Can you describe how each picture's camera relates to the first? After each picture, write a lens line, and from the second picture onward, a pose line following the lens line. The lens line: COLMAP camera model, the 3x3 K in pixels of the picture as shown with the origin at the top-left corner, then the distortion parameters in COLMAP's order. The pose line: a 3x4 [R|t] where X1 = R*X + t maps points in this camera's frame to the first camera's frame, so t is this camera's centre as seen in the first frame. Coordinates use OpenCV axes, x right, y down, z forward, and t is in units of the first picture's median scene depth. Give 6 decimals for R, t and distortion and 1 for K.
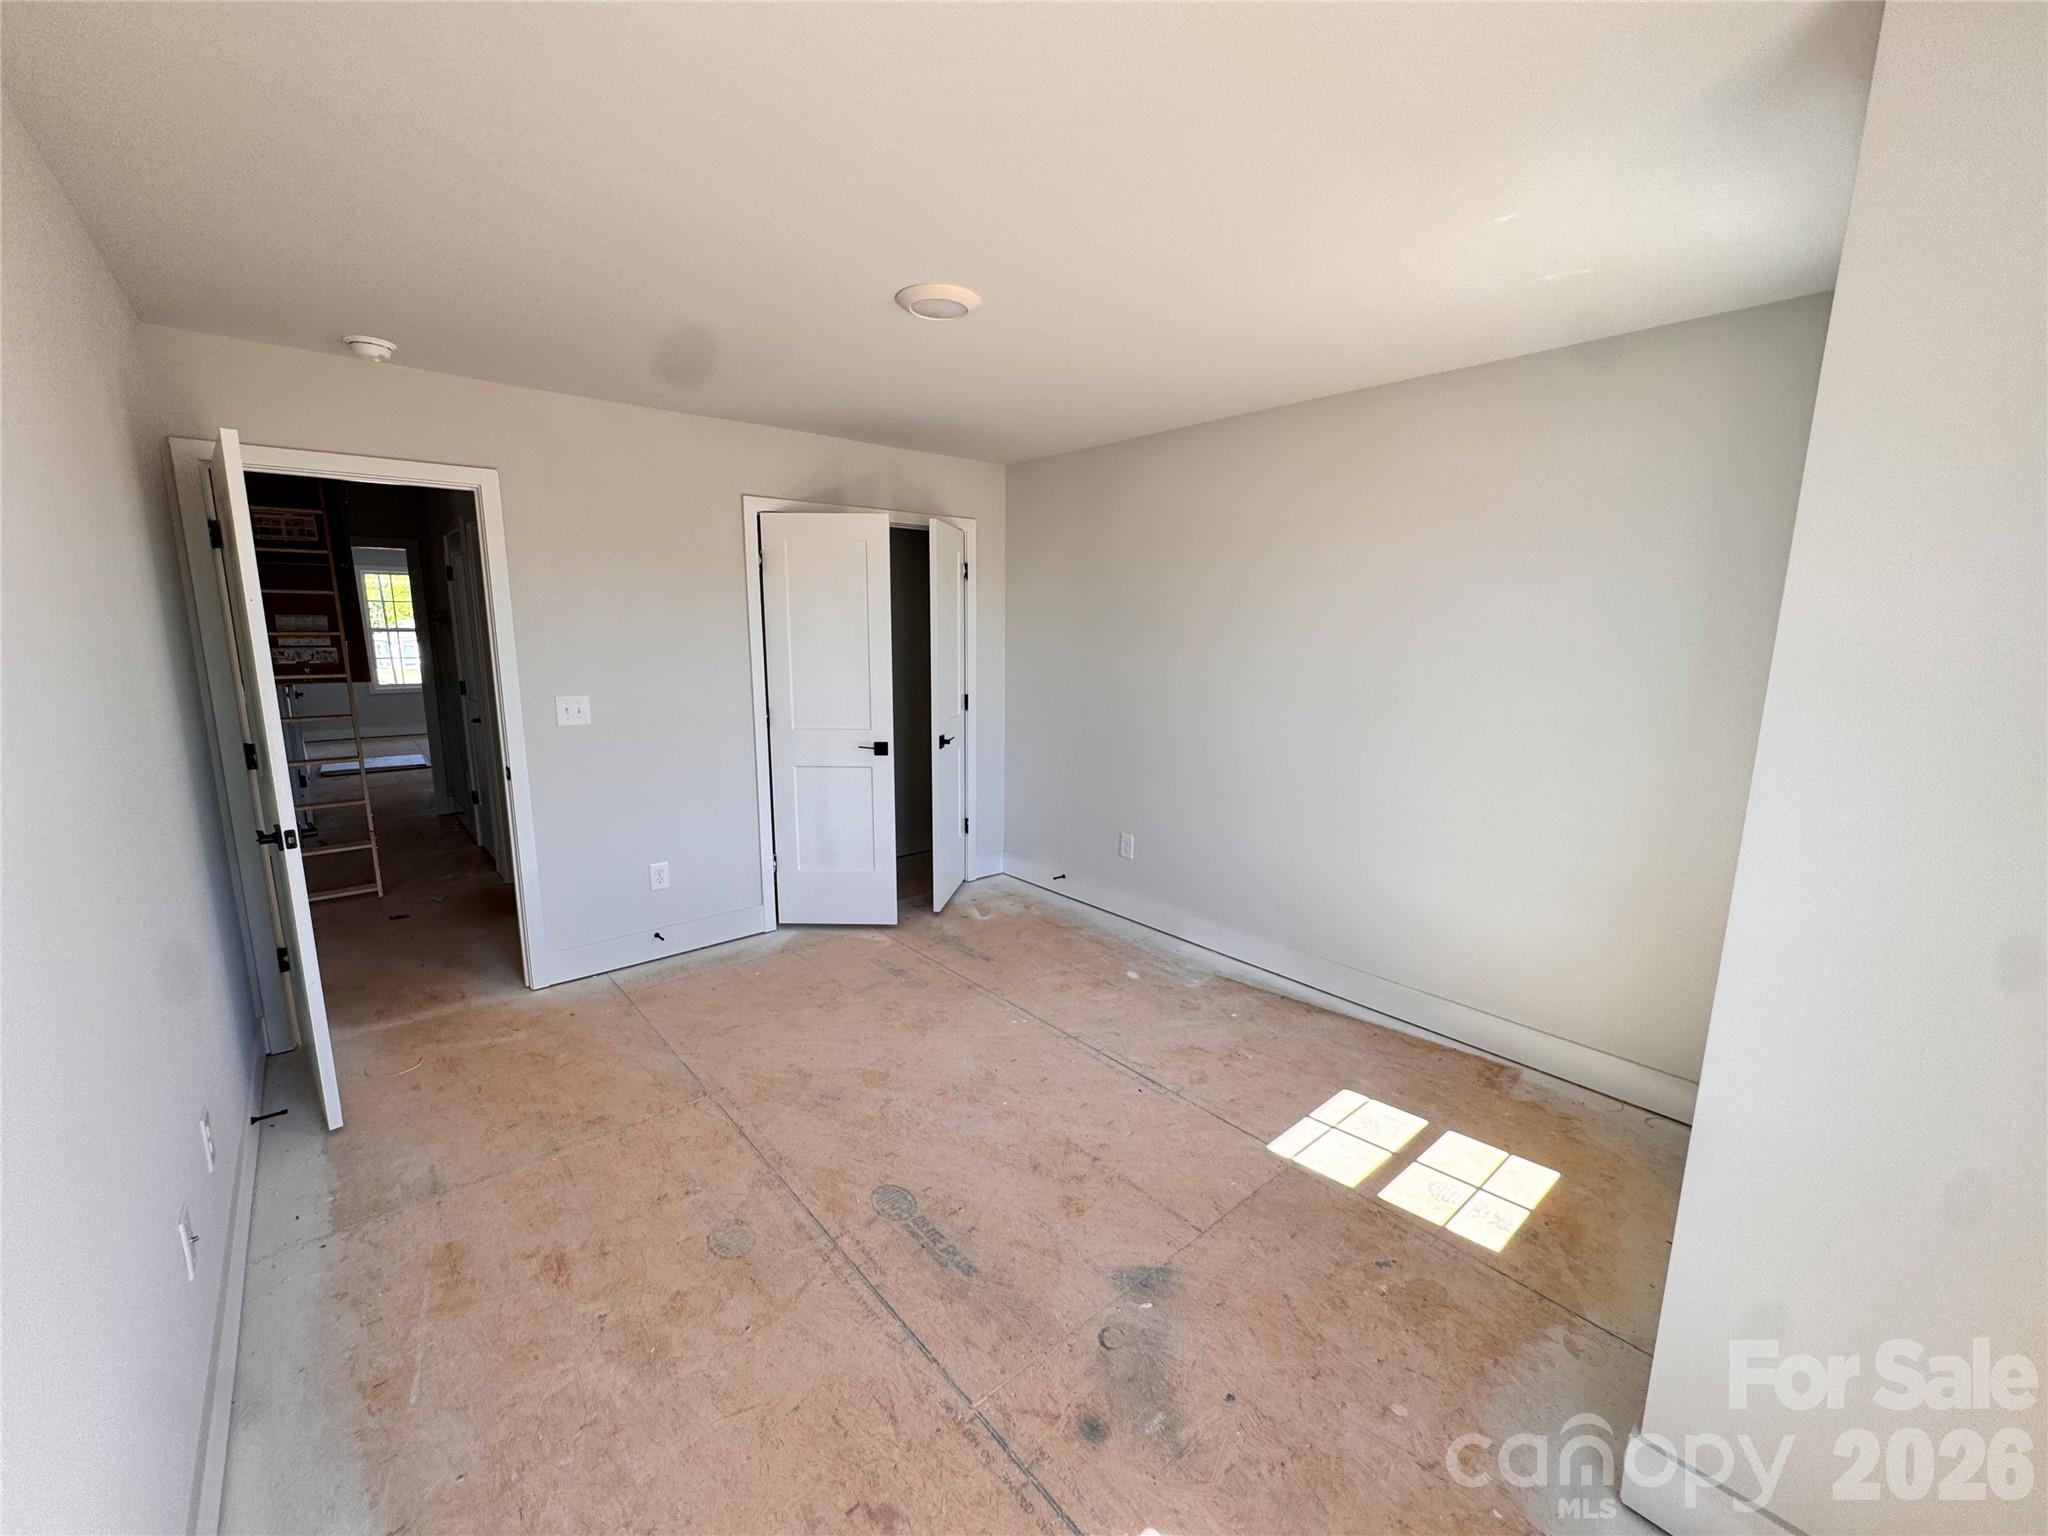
lens RADIAL K [[821.6, 0, 1020.8], [0, 821.6, 776.5], [0, 0, 1]] dist [-0.005763, 0.000766]
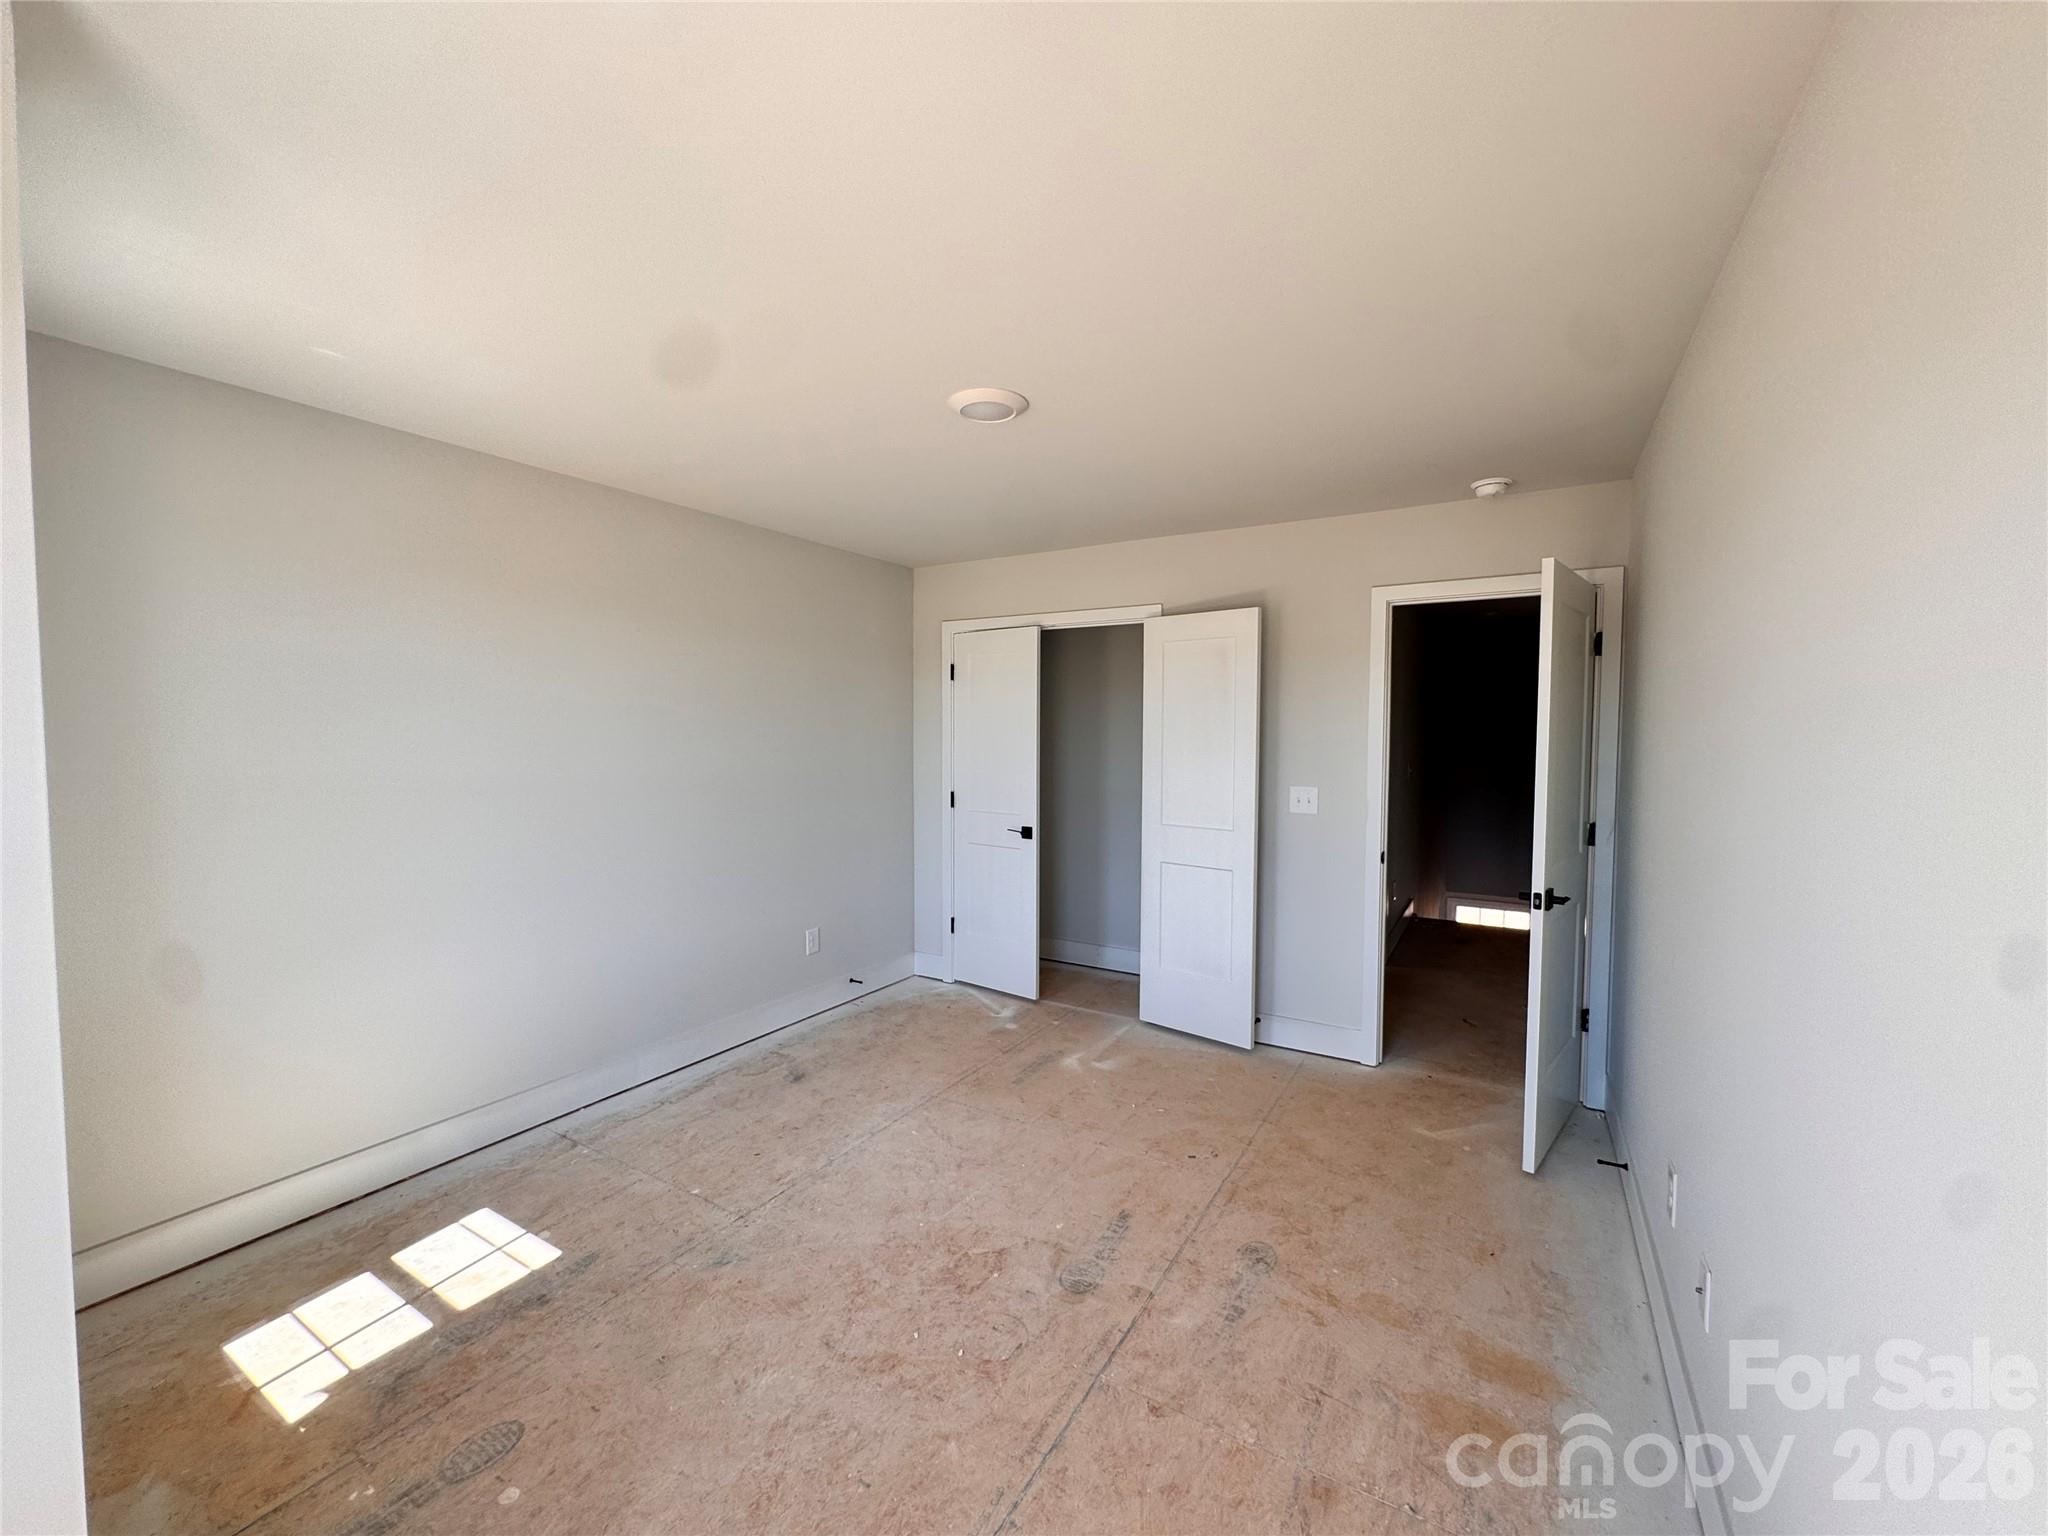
lens RADIAL K [[821.6, 0, 1025.9], [0, 821.6, 768.5], [0, 0, 1]] dist [-0.005763, 0.000766]
pose [[0.339854, 0.043482, -0.939472, 1.304442], [-0.166855, 0.985871, -0.014731, -0.162705], [0.925558, 0.161762, 0.342308, 1.063048]]
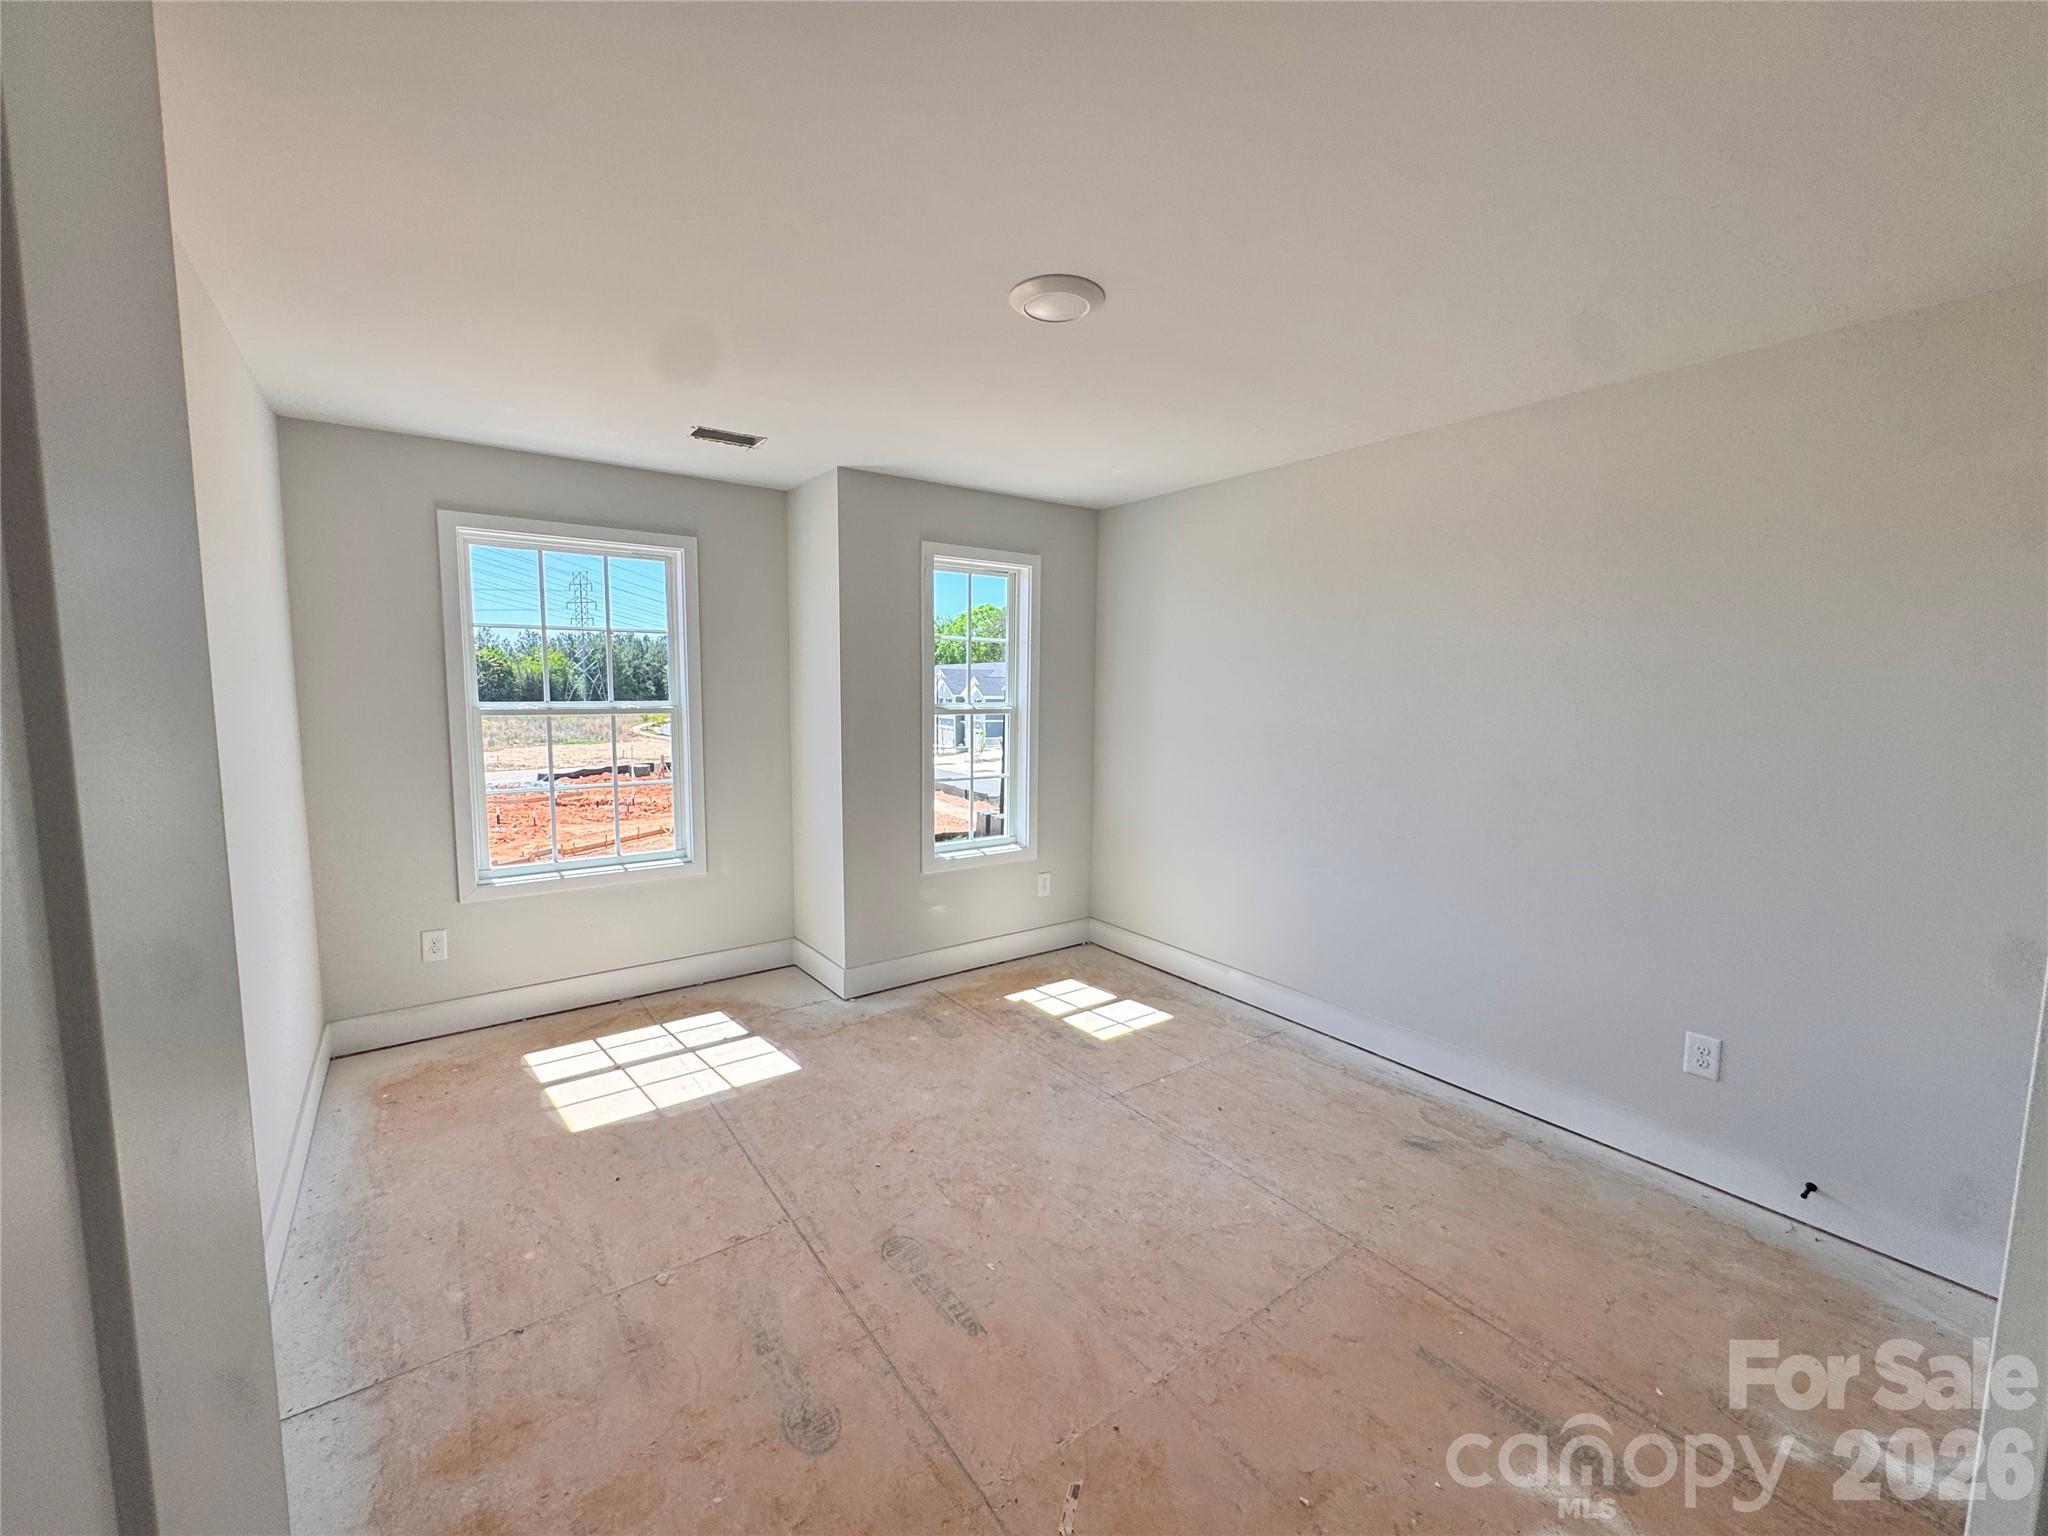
lens RADIAL K [[821.6, 0, 1010.5], [0, 821.6, 754.5], [0, 0, 1]] dist [-0.005763, 0.000766]
pose [[-0.997793, -0.015720, 0.064519, 0.454681], [0.001545, 0.965816, 0.259222, -0.344823], [-0.066389, 0.258750, -0.963660, 2.076015]]
